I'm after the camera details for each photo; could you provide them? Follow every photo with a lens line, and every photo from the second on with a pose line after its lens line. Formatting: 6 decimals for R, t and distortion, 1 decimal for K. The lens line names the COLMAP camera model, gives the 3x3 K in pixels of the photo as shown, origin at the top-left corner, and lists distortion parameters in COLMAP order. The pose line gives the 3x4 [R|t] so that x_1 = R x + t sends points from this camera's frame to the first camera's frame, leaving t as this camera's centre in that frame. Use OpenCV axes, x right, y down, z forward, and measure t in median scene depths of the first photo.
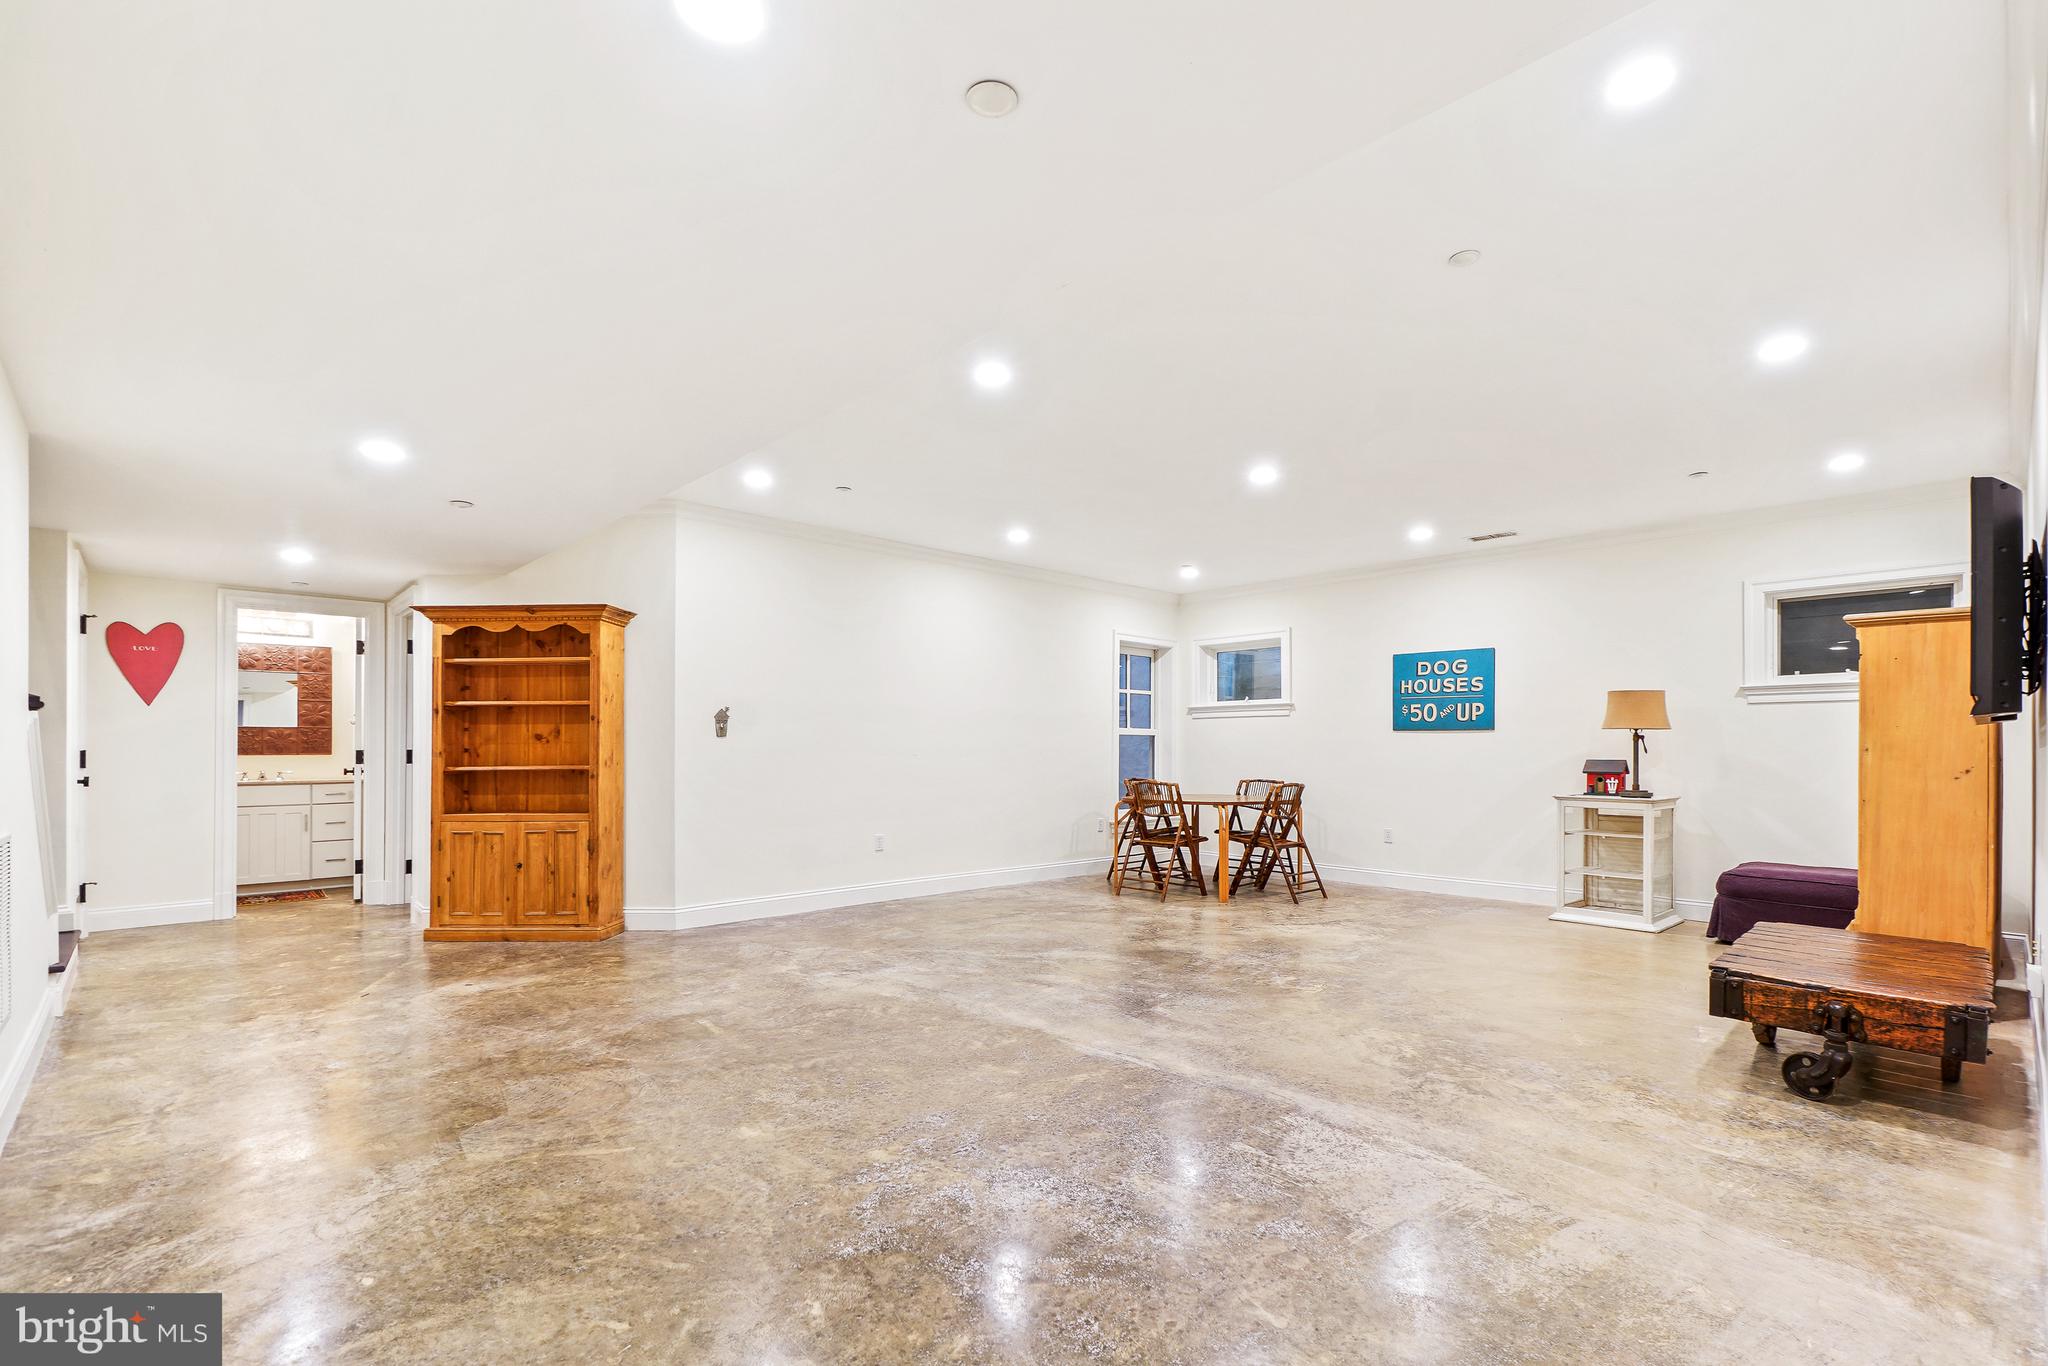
lens RADIAL K [[912.8, 0, 1033.8], [0, 912.8, 739.9], [0, 0, 1]] dist [0.008167, -0.001128]
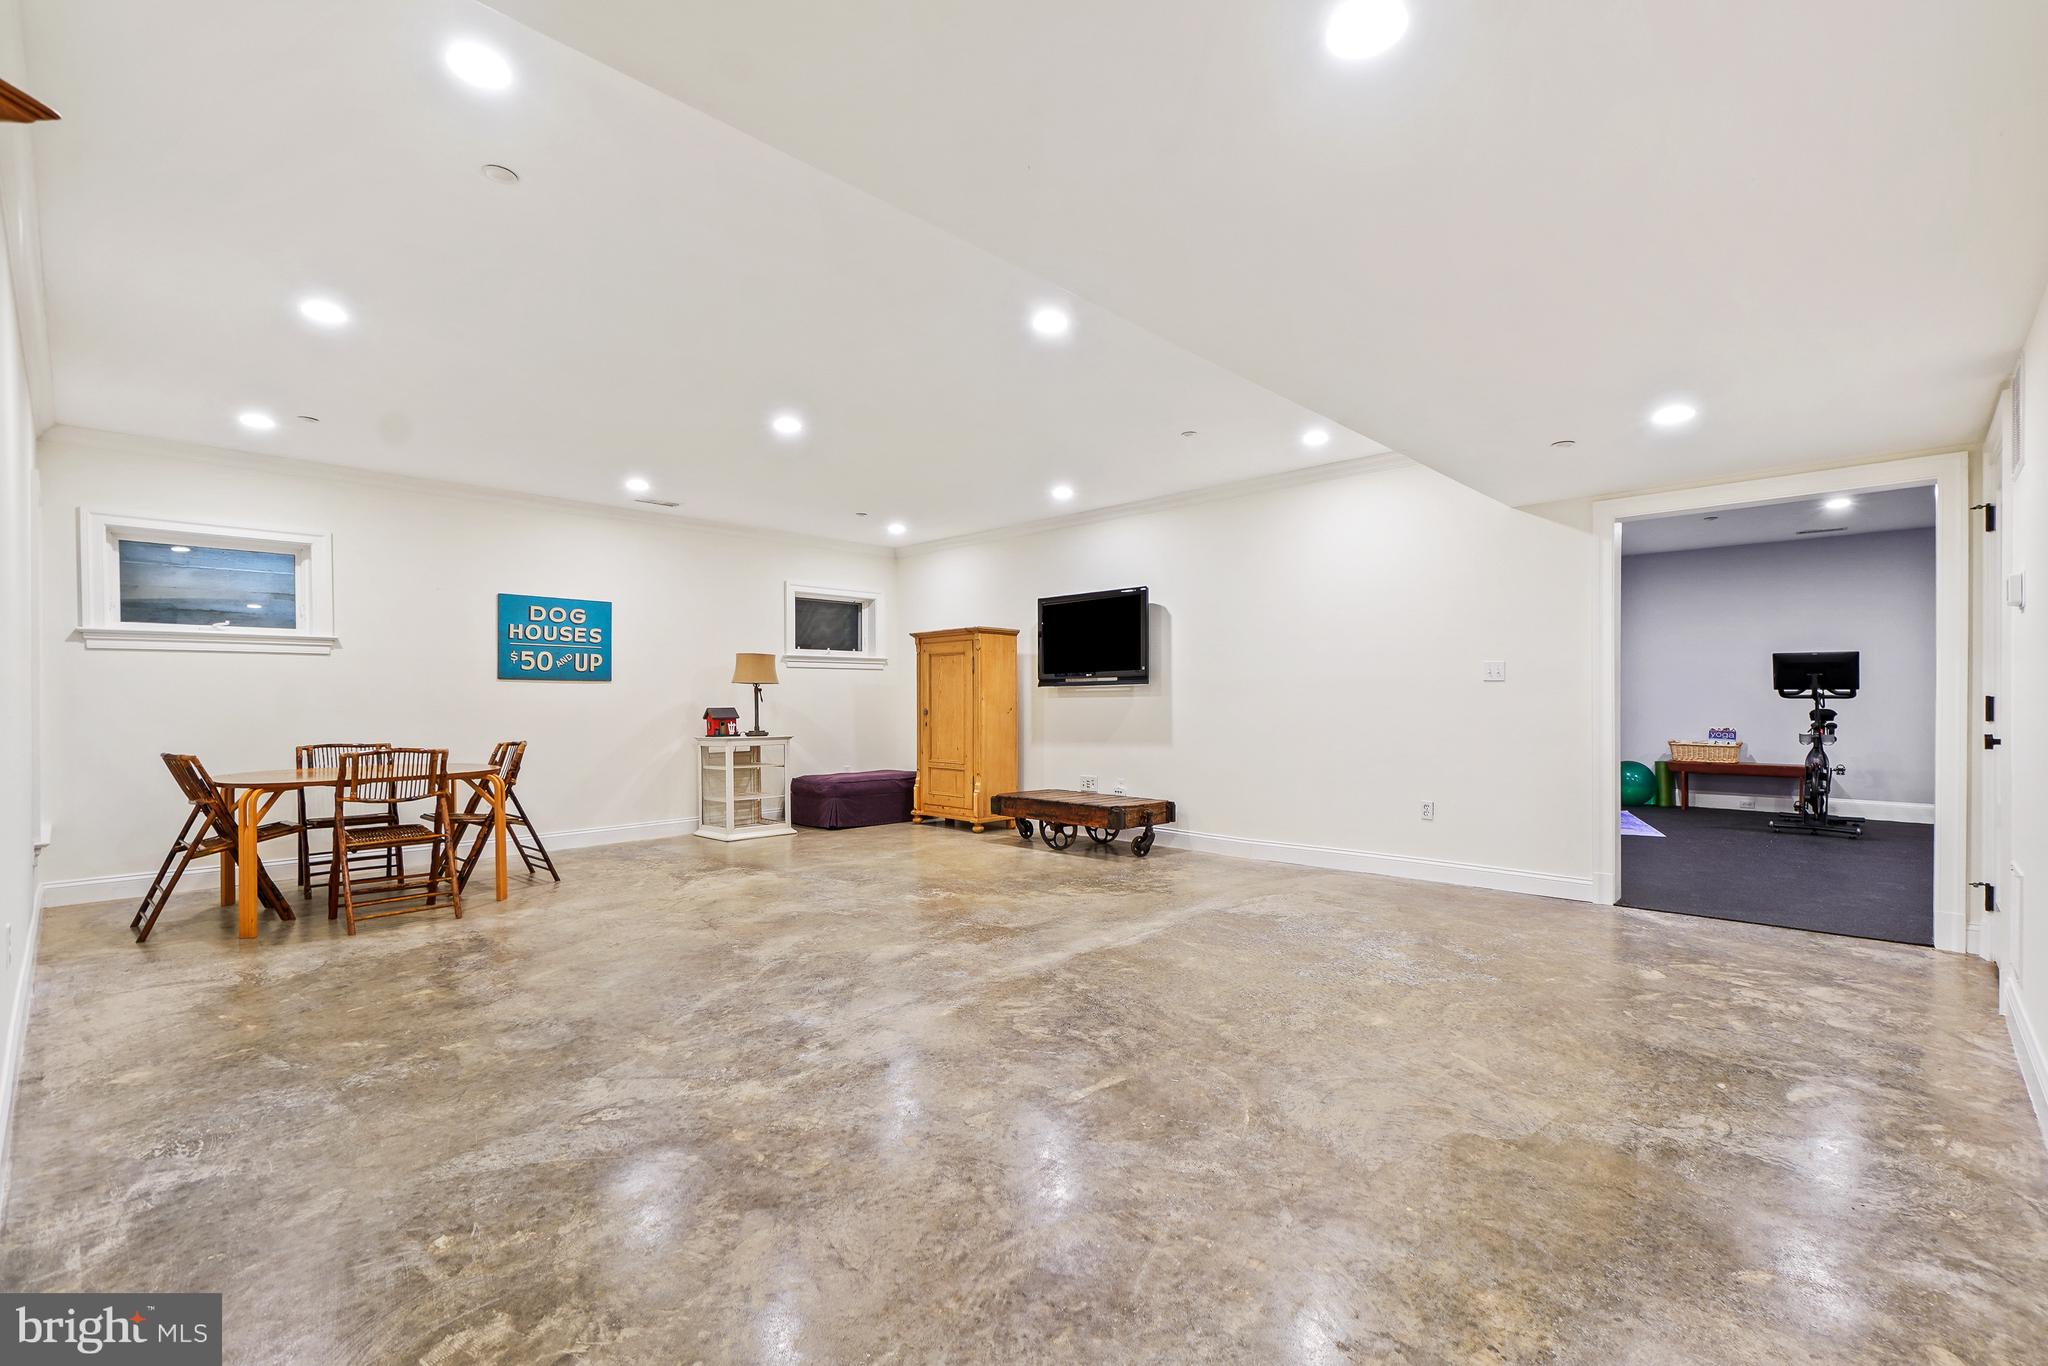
lens RADIAL K [[912.8, 0, 1024.6], [0, 912.8, 699.3], [0, 0, 1]] dist [0.008167, -0.001128]
pose [[-0.042436, -0.001723, 0.999098, -0.554940], [-0.005901, 0.999982, 0.001474, 0.005504], [-0.999082, -0.005833, -0.042445, 0.569401]]
